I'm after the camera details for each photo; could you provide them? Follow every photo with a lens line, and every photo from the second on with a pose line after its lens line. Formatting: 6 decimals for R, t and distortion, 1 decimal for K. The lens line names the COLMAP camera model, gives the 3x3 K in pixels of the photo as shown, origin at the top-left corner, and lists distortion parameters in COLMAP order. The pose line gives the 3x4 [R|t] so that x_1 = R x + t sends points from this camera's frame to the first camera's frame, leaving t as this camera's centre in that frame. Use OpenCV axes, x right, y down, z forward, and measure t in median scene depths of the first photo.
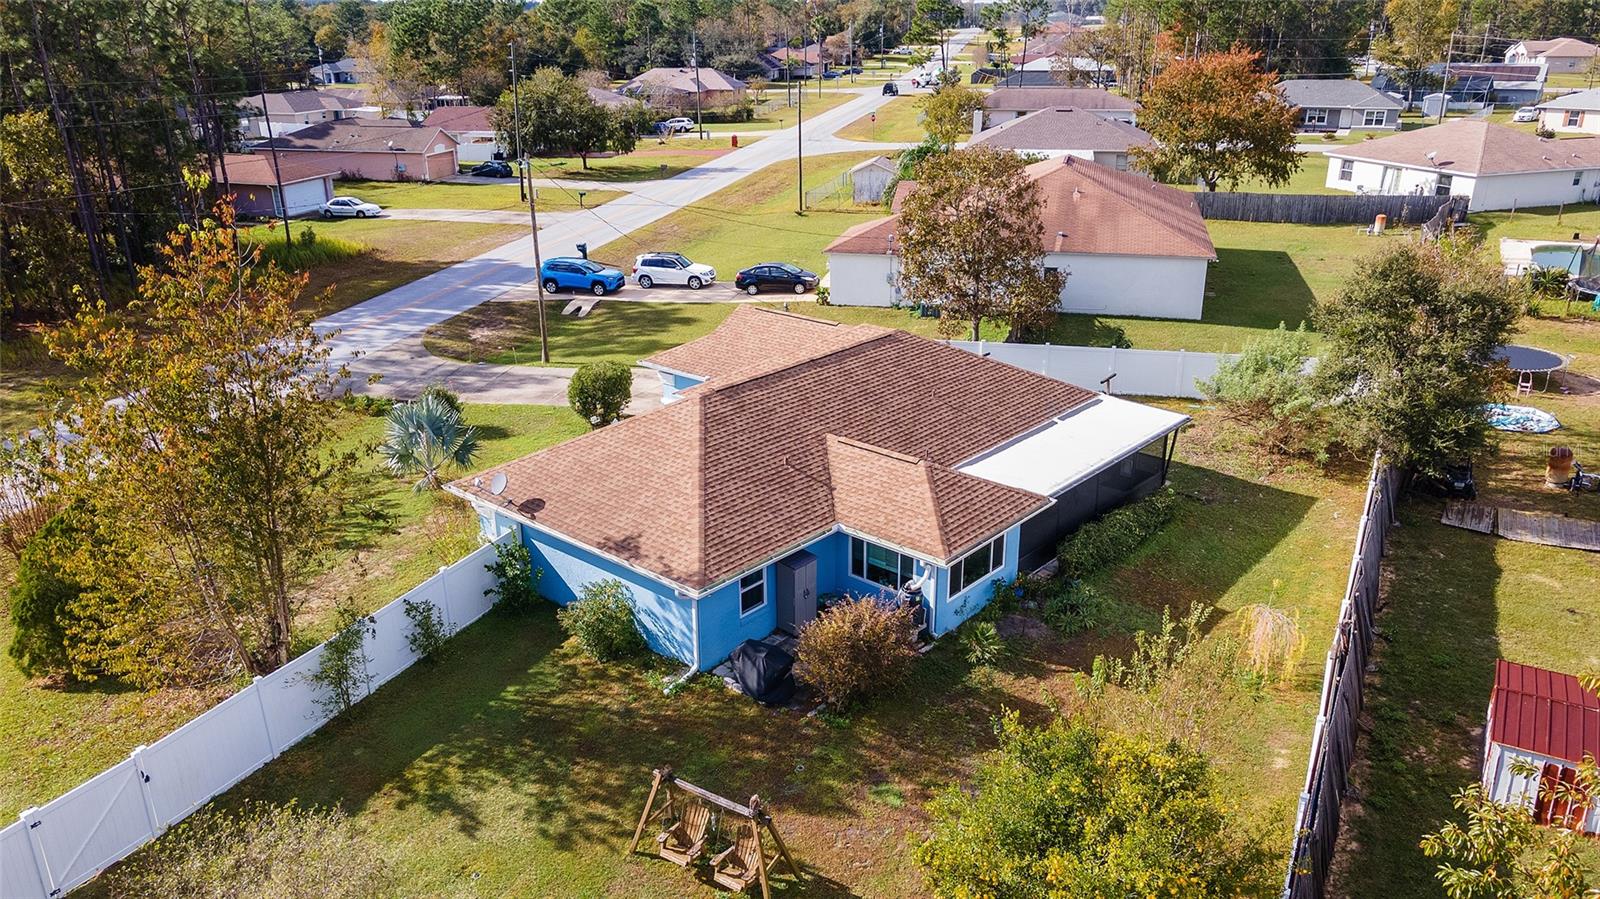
lens RADIAL K [[1163.5, 0, 797.9], [0, 1163.5, 450.1], [0, 0, 1]] dist [0.021181, 0.010508]
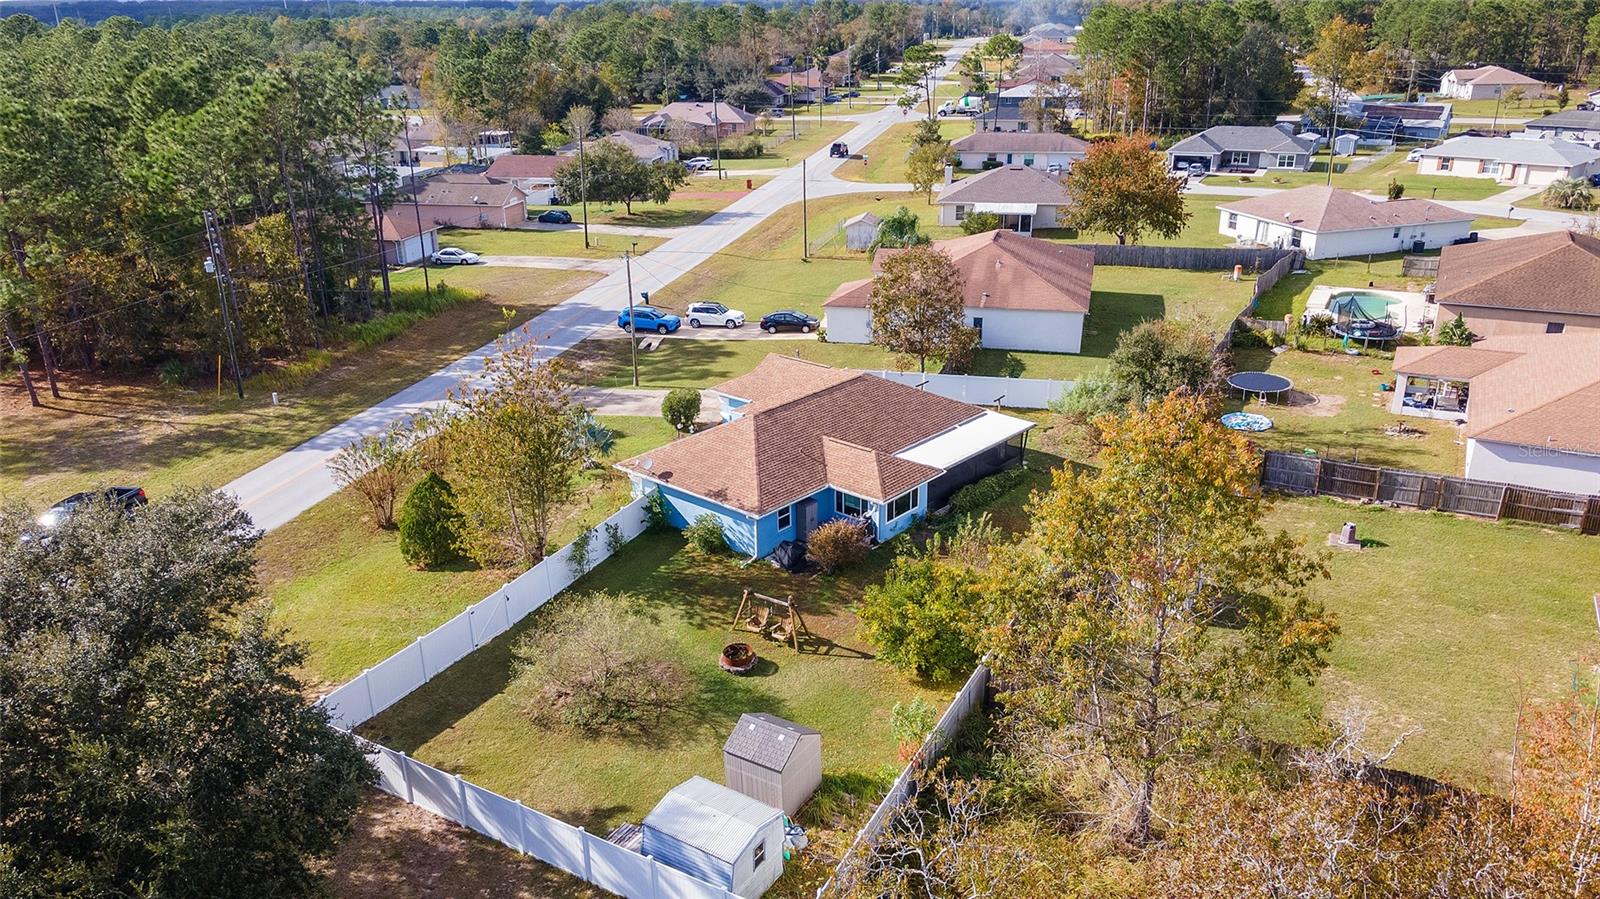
lens RADIAL K [[1163.5, 0, 800.7], [0, 1163.5, 447.3], [0, 0, 1]] dist [0.021181, 0.010508]
pose [[0.999983, -0.005628, -0.001171, -0.004231], [0.005635, 0.999970, 0.005323, -0.003058], [0.001141, -0.005329, 0.999985, -0.449540]]
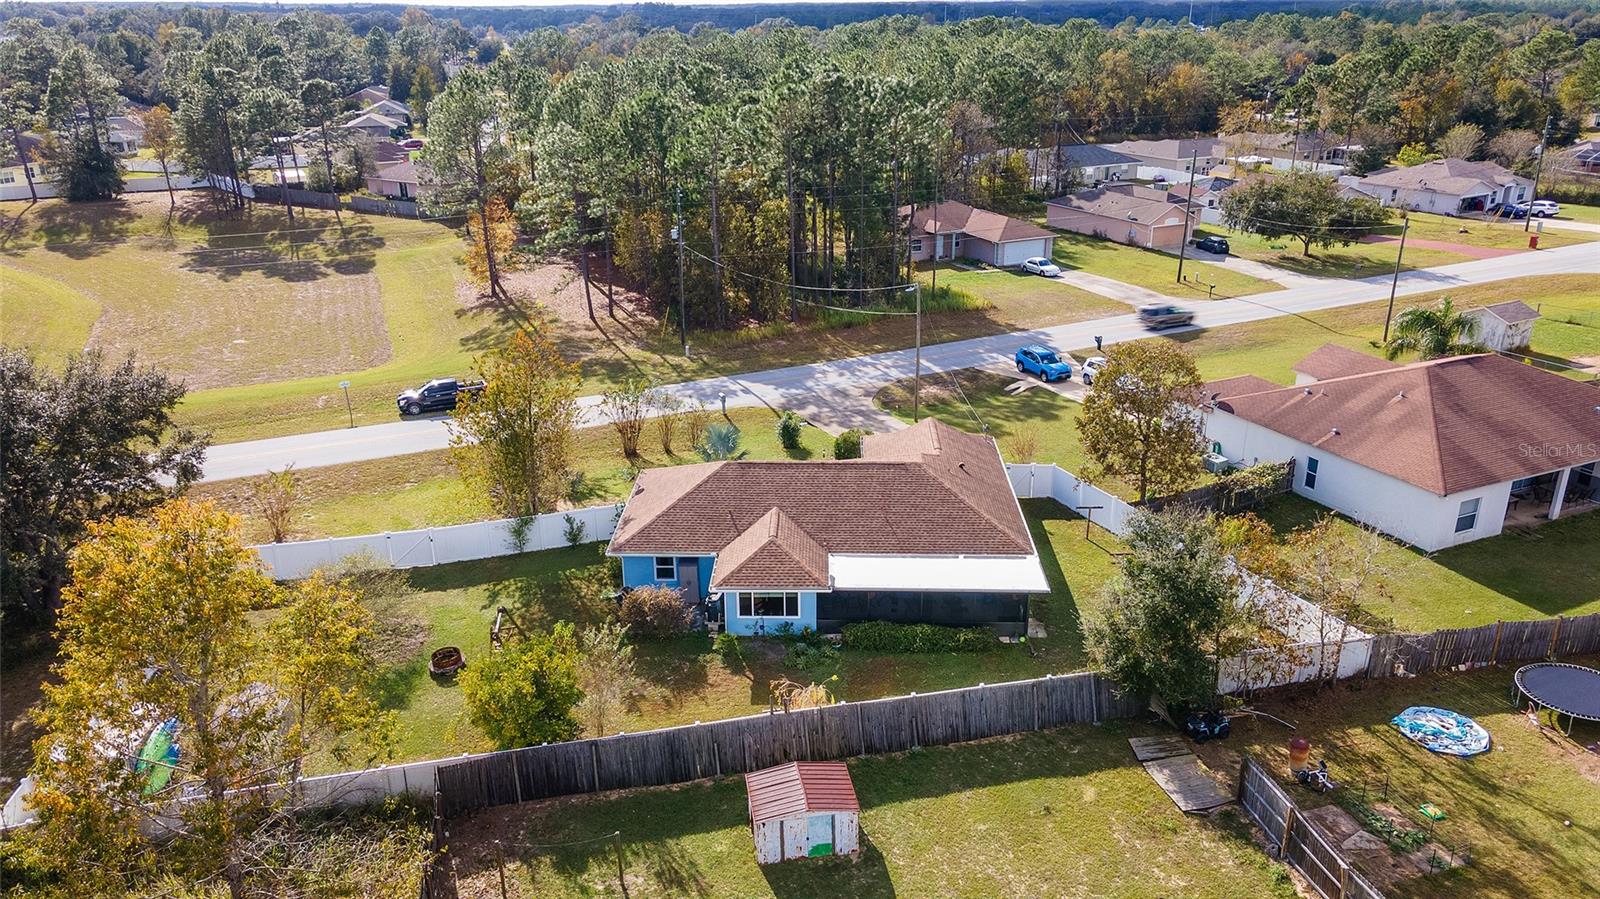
lens RADIAL K [[1163.5, 0, 793.6], [0, 1163.5, 451.4], [0, 0, 1]] dist [0.021181, 0.010508]
pose [[0.634271, 0.274768, -0.722636, 0.663515], [-0.266778, 0.955086, 0.128996, -0.168372], [0.725624, 0.110965, 0.679085, -0.060037]]
